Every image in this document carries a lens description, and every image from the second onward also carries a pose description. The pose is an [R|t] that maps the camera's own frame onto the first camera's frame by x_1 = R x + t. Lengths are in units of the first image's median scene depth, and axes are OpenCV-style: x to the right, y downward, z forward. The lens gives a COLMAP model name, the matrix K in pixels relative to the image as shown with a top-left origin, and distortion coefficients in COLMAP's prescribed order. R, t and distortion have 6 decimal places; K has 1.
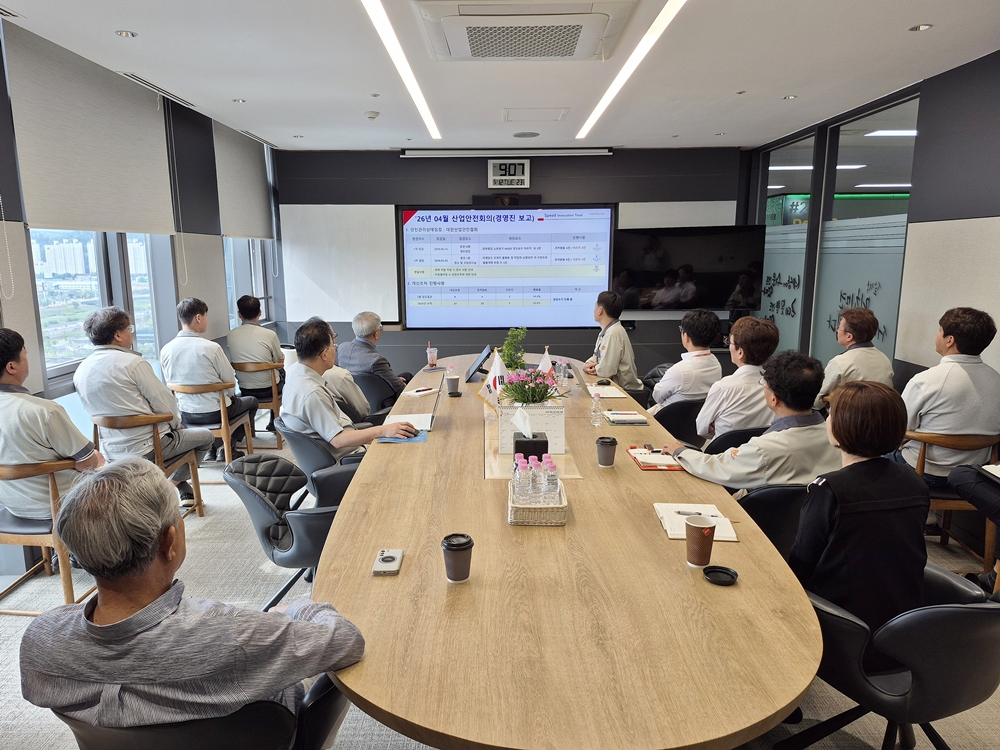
lens RADIAL K [[716.4, 0, 493.9], [0, 716.4, 395.0], [0, 0, 1]] dist [0.107308, -0.126394]
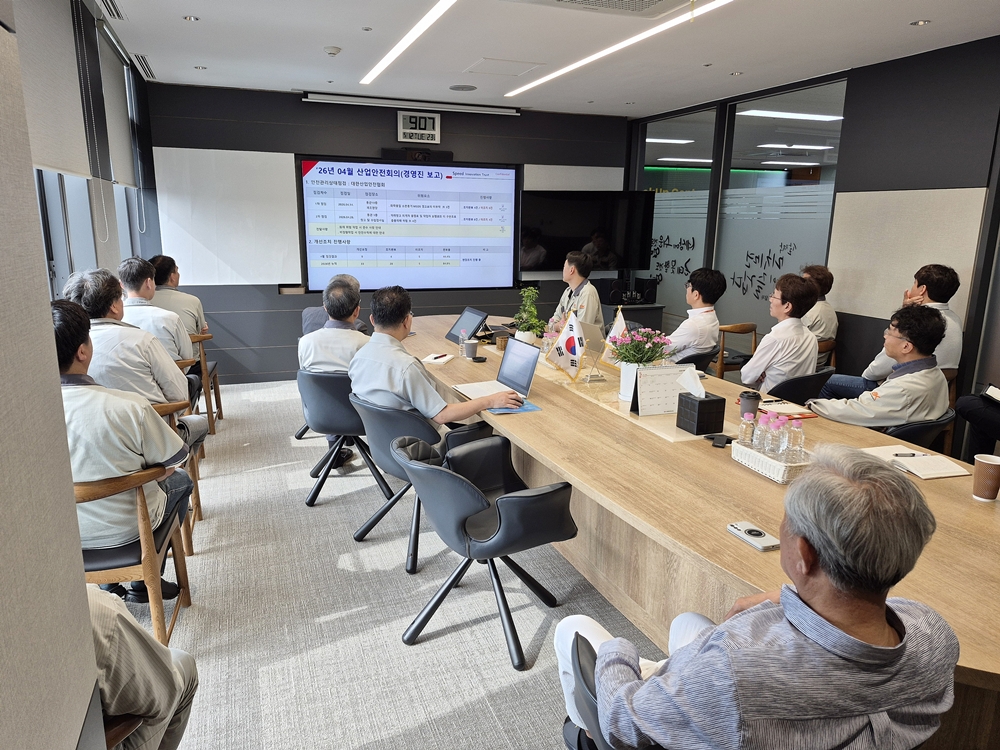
lens RADIAL K [[703.6, 0, 500.0], [0, 703.6, 375.0], [0, 0, 1]] dist [0.101181, -0.122258]
pose [[0.934175, -0.059463, 0.351826, -0.230303], [0.049523, 0.998080, 0.037194, -0.008699], [-0.353362, -0.017323, 0.935326, 0.075228]]
